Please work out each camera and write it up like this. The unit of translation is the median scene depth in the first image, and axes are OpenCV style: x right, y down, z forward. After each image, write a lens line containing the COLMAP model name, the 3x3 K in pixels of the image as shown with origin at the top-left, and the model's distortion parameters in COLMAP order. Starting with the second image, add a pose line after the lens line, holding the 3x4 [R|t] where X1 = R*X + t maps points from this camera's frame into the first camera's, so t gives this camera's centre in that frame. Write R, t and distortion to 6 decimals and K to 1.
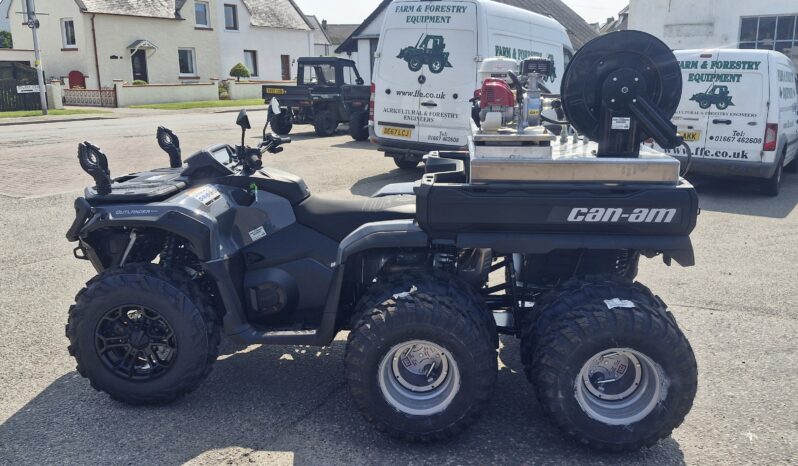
lens RADIAL K [[699.9, 0, 401.7], [0, 699.9, 232.8], [0, 0, 1]] dist [0.120272, -0.187395]
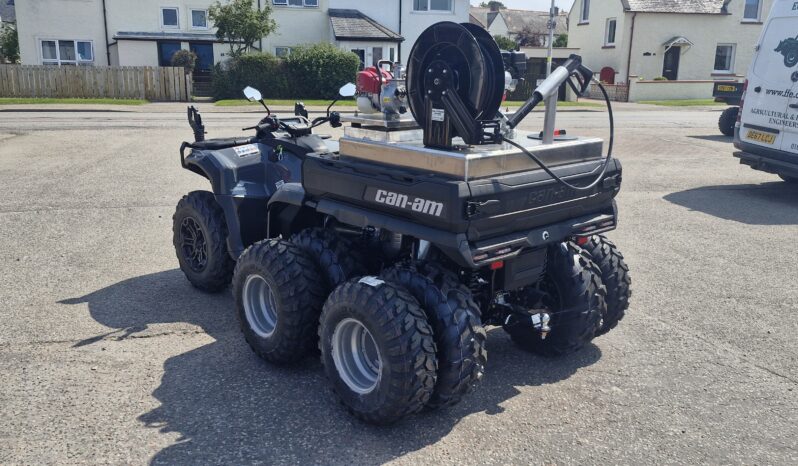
lens RADIAL K [[693.2, 0, 406.6], [0, 693.2, 236.3], [0, 0, 1]] dist [0.117858, -0.162451]
pose [[0.717803, 0.179869, -0.672611, 0.316603], [-0.172867, 0.981845, 0.078082, -0.017475], [0.674445, 0.060225, 0.735865, 0.079944]]
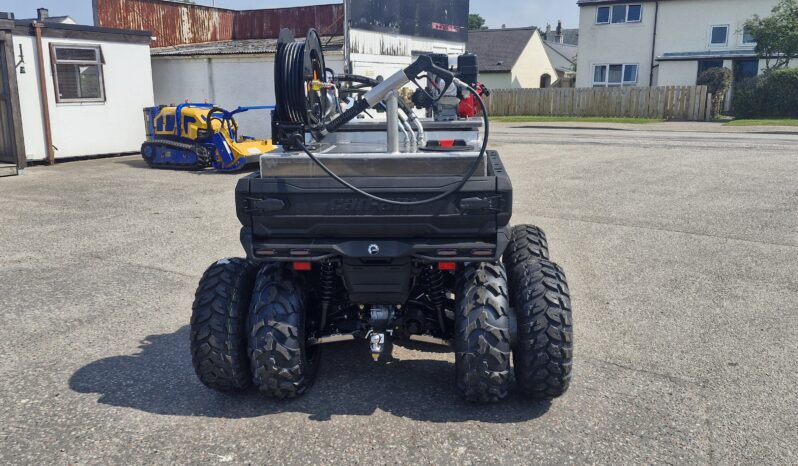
lens RADIAL K [[693.2, 0, 406.6], [0, 693.2, 236.3], [0, 0, 1]] dist [0.117858, -0.162451]
pose [[-0.004825, 0.218512, -0.975822, 0.444654], [-0.221706, 0.951314, 0.214120, -0.080204], [0.975102, 0.217379, 0.043855, 0.378144]]
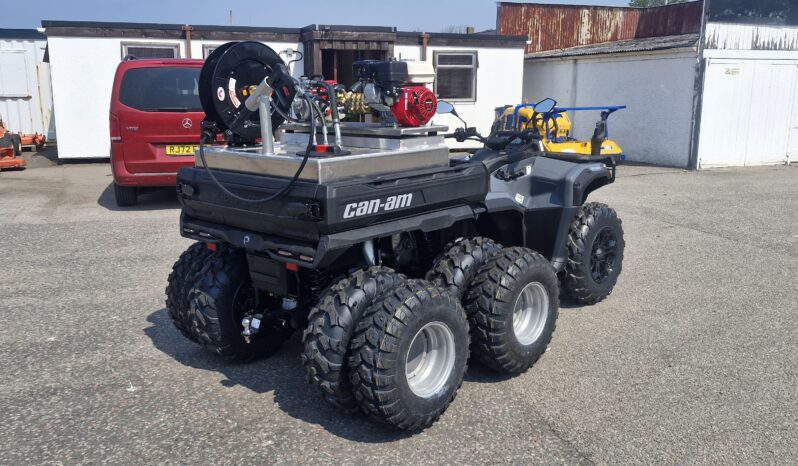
lens RADIAL K [[698.3, 0, 401.1], [0, 698.3, 221.8], [0, 0, 1]] dist [0.131694, -0.195191]
pose [[-0.624764, 0.155812, -0.765110, 0.355852], [-0.173543, 0.927669, 0.330627, -0.142213], [0.761284, 0.339343, -0.552534, 0.630768]]
